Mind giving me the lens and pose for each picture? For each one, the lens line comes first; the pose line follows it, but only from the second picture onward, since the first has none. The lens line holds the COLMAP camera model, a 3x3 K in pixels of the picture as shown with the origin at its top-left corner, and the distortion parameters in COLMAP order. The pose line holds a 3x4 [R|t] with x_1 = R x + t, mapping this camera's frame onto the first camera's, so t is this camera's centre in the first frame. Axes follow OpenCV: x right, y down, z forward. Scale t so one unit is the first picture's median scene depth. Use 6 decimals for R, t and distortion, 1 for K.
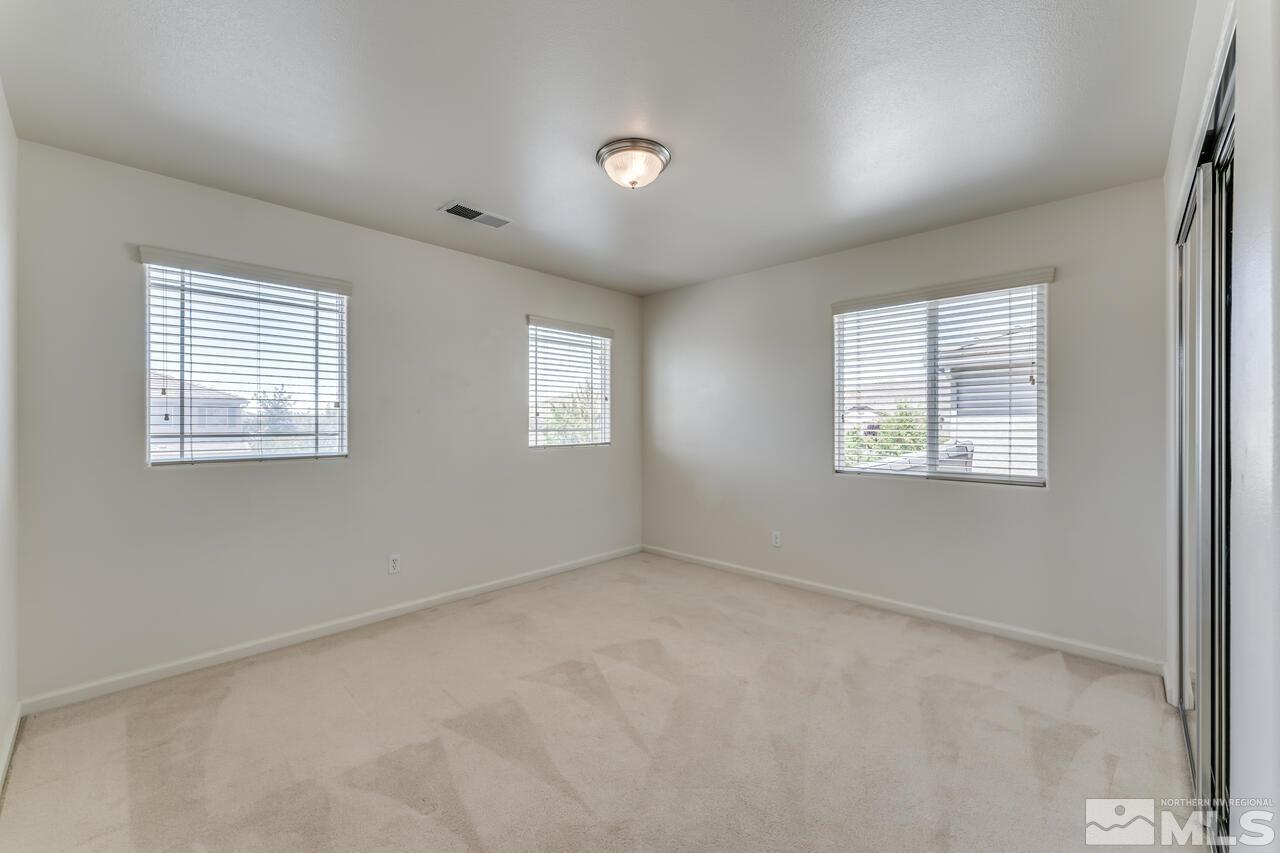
lens RADIAL K [[514.8, 0, 639.6], [0, 514.8, 421.7], [0, 0, 1]] dist [0.000007, -0.000168]
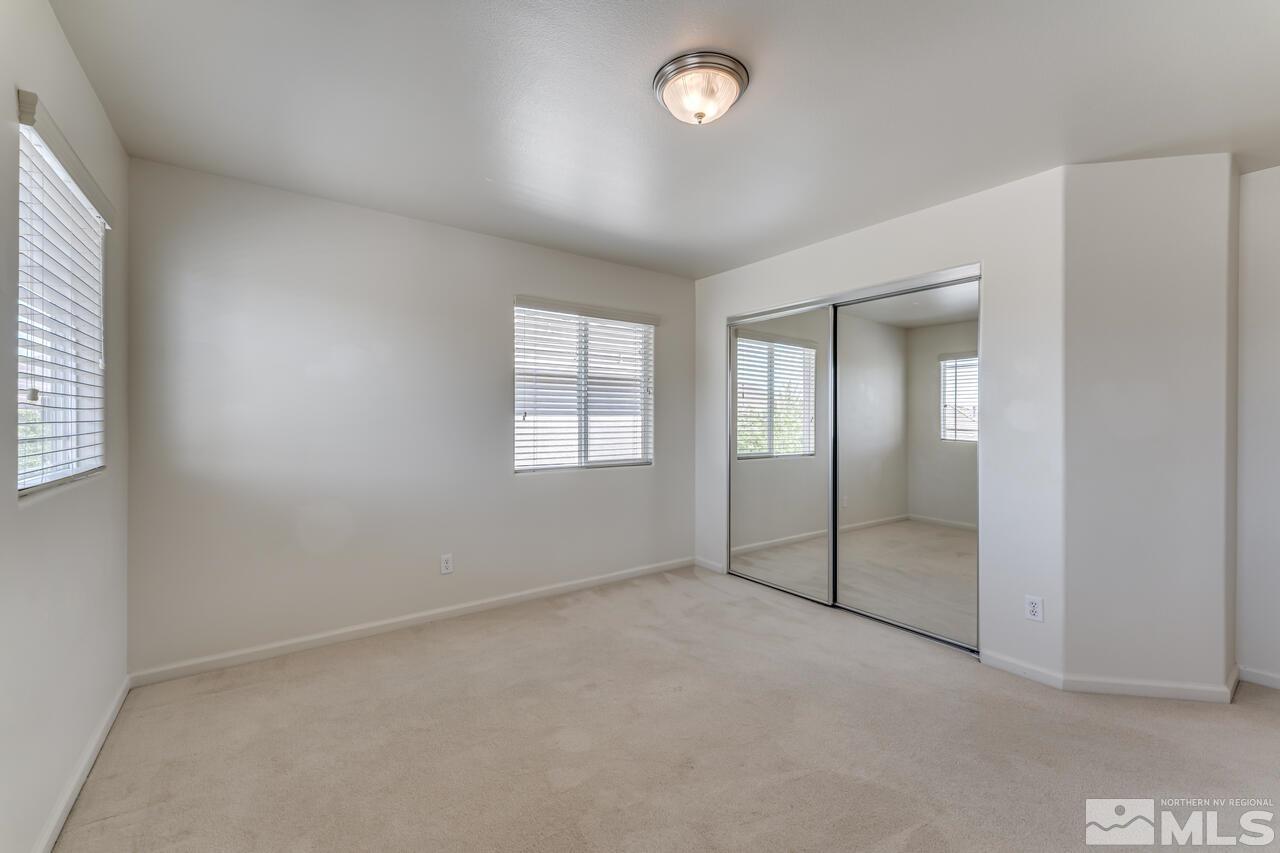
lens RADIAL K [[514.8, 0, 640.5], [0, 514.8, 422.2], [0, 0, 1]] dist [0.000007, -0.000168]
pose [[0.196297, -0.014182, 0.980442, -0.649938], [-0.003270, 0.999880, 0.015118, -0.015507], [-0.980539, -0.006174, 0.196227, 0.743357]]
